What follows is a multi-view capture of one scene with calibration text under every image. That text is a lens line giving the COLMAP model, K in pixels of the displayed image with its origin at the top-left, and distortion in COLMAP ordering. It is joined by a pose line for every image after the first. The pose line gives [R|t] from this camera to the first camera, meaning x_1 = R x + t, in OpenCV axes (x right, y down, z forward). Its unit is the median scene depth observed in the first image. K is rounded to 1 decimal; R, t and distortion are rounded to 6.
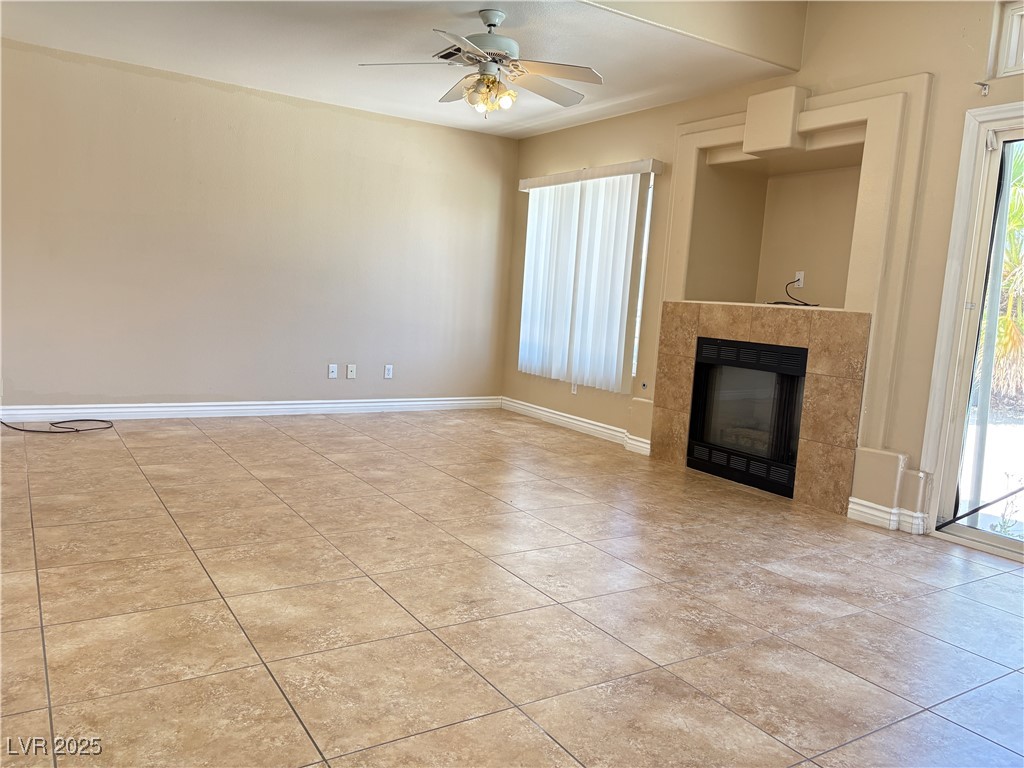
lens RADIAL K [[777.9, 0, 518.5], [0, 777.9, 380.5], [0, 0, 1]] dist [0.035924, -0.027238]
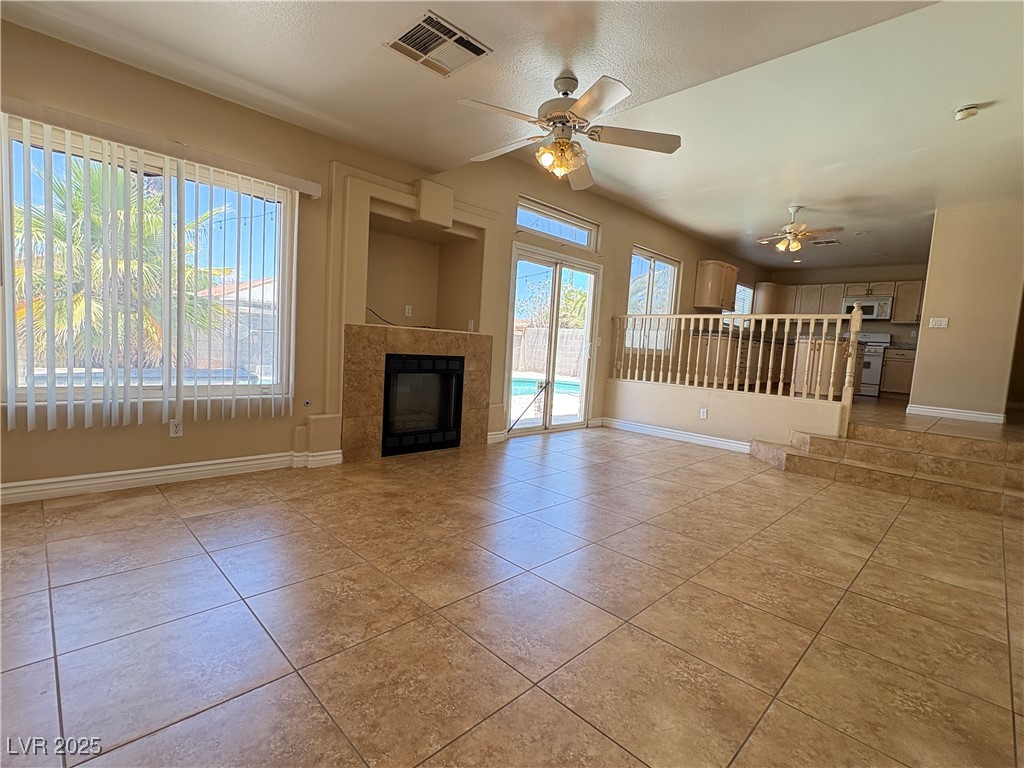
lens RADIAL K [[480.2, 0, 516.4], [0, 480.2, 383.4], [0, 0, 1]] dist [0.005250, 0.000176]
pose [[-0.208588, -0.156709, 0.965367, -0.736316], [0.030768, 0.985539, 0.166631, -0.170259], [-0.977519, 0.064460, -0.200750, 1.233795]]
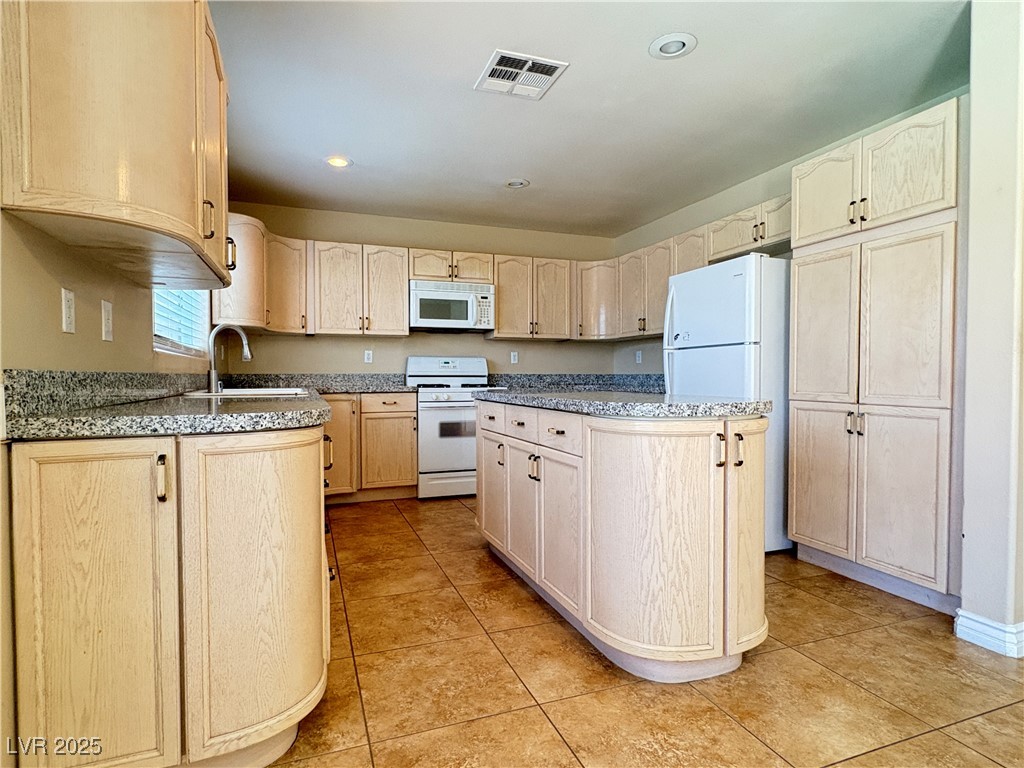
lens RADIAL K [[550.4, 0, 506.2], [0, 550.4, 389.4], [0, 0, 1]] dist [-0.001127, 0.001506]
pose [[-0.973248, -0.066323, 0.219977, 0.826488], [-0.034810, 0.988943, 0.144154, -0.083198], [-0.227106, 0.132640, -0.964795, 0.283390]]
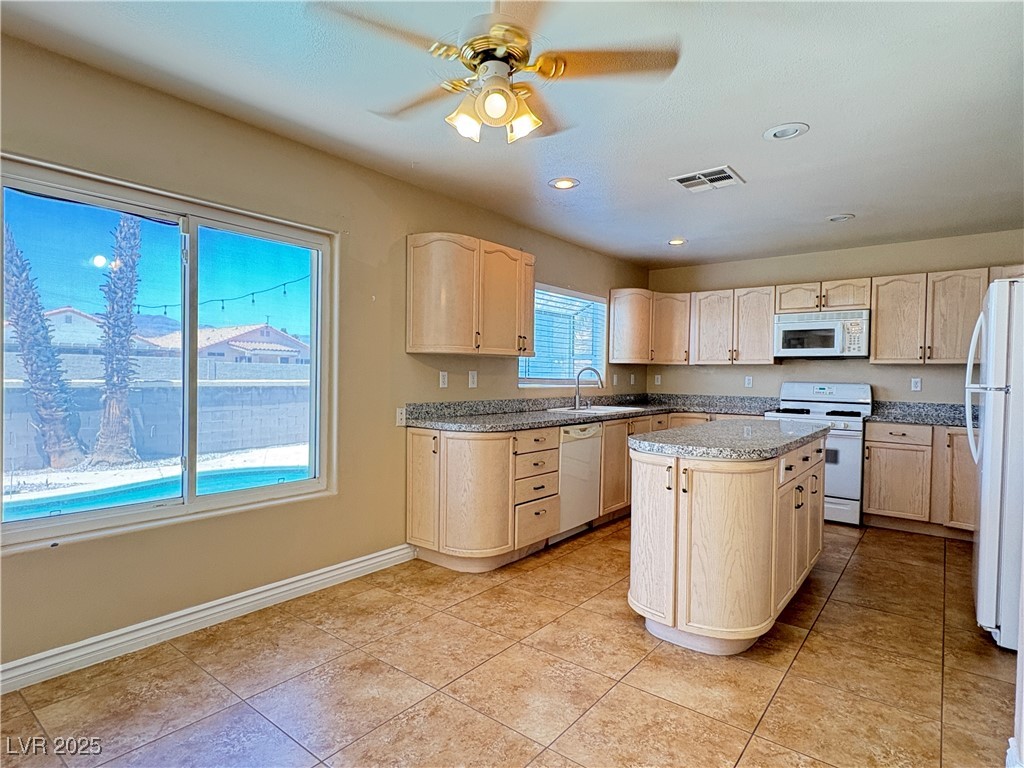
lens RADIAL K [[550.4, 0, 510.0], [0, 550.4, 386.1], [0, 0, 1]] dist [-0.001127, 0.001506]
pose [[-0.316723, -0.087306, 0.944492, 0.224015], [0.068536, 0.991046, 0.114592, -0.165558], [-0.946039, 0.101025, -0.307903, 0.177208]]
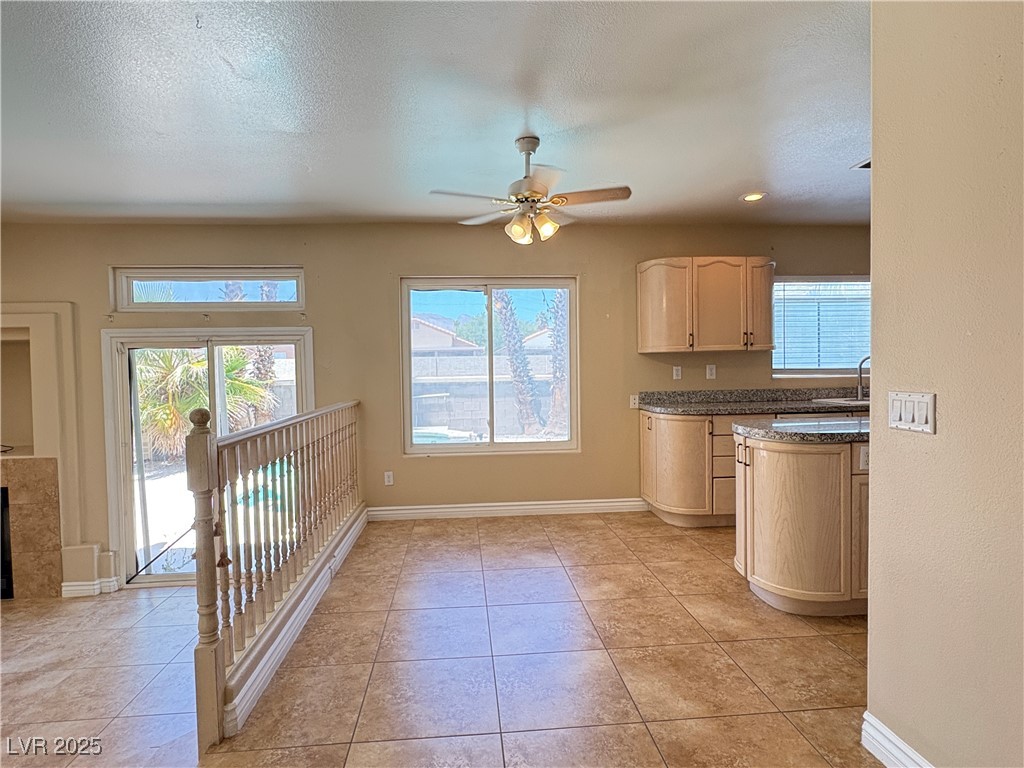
lens RADIAL K [[550.4, 0, 511.8], [0, 550.4, 387.1], [0, 0, 1]] dist [-0.001127, 0.001506]
pose [[0.462694, -0.105026, 0.880275, -0.056093], [0.142324, 0.988878, 0.043174, -0.145541], [-0.875019, 0.105307, 0.472496, -0.271827]]
